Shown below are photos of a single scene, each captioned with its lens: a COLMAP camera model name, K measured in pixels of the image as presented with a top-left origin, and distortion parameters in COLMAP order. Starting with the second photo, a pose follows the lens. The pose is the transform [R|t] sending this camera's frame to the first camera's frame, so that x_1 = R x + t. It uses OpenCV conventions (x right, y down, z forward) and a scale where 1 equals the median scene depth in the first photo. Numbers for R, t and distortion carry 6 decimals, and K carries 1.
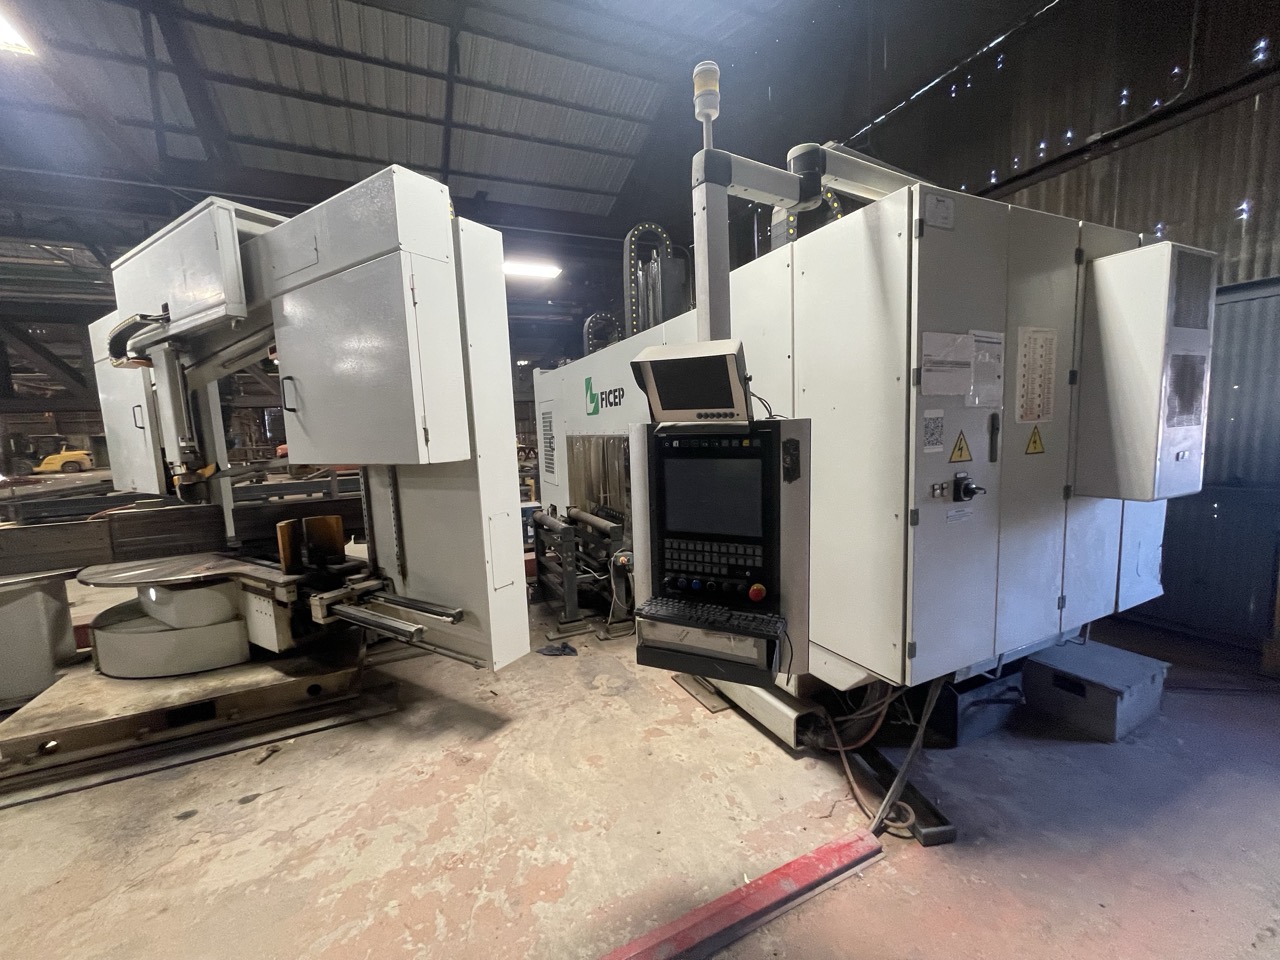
lens RADIAL K [[511.4, 0, 634.2], [0, 511.4, 482.6], [0, 0, 1]] dist [-0.000596, 0.000180]
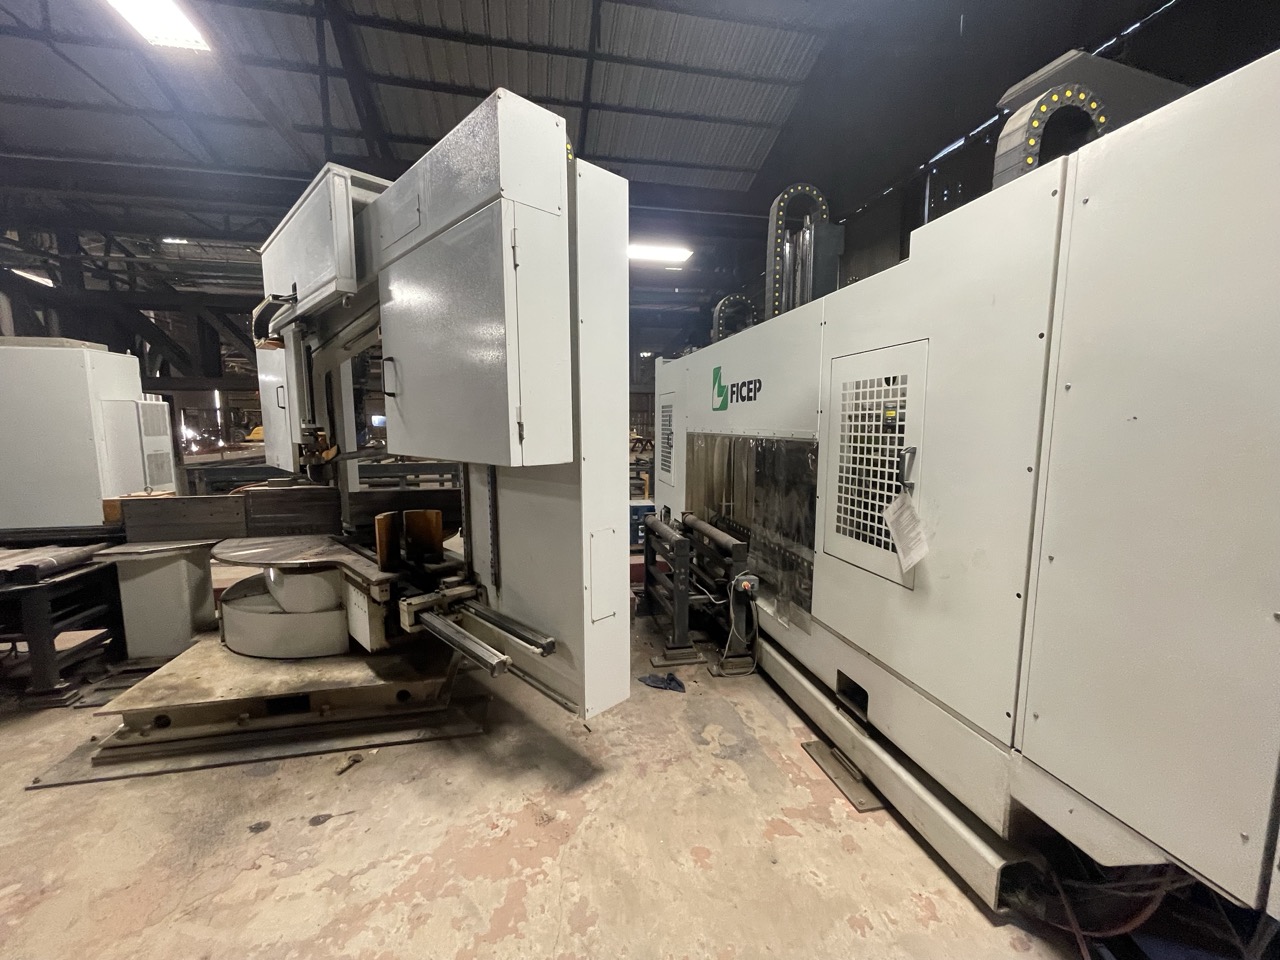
lens RADIAL K [[511.4, 0, 634.2], [0, 511.4, 482.6], [0, 0, 1]] dist [-0.000596, 0.000180]
pose [[0.973383, 0.066685, -0.219268, -0.038105], [-0.063768, 0.997757, 0.020362, -0.030392], [0.220134, -0.005838, 0.975452, 0.193806]]
